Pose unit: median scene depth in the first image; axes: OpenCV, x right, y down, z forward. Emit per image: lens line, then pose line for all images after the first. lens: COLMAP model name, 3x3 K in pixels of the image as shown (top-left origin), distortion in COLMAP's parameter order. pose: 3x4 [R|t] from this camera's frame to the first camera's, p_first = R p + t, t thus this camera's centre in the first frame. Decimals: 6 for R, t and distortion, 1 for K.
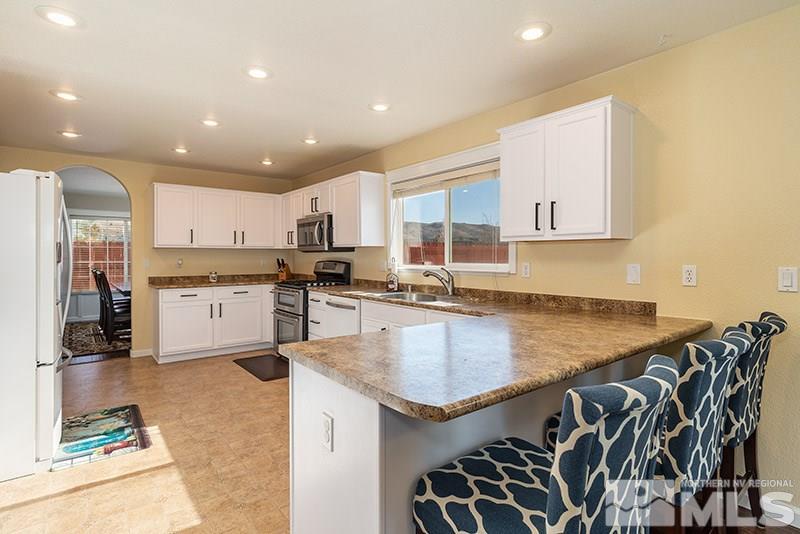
lens RADIAL K [[411.5, 0, 400.9], [0, 411.5, 261.7], [0, 0, 1]] dist [-0.005429, 0.000306]
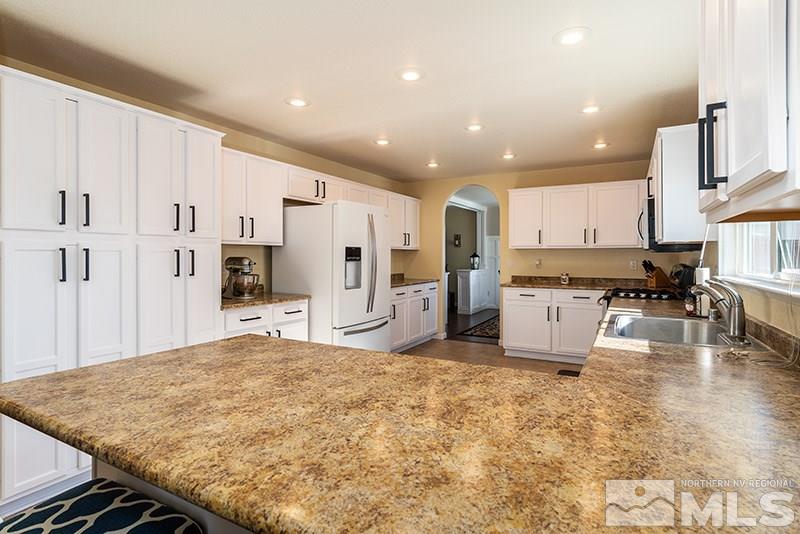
lens RADIAL K [[411.5, 0, 399.7], [0, 411.5, 261.0], [0, 0, 1]] dist [-0.005429, 0.000306]
pose [[0.378017, 0.011553, -0.925727, 0.297199], [-0.012790, 0.999892, 0.007256, -0.006028], [0.925710, 0.009097, 0.378124, 0.305994]]
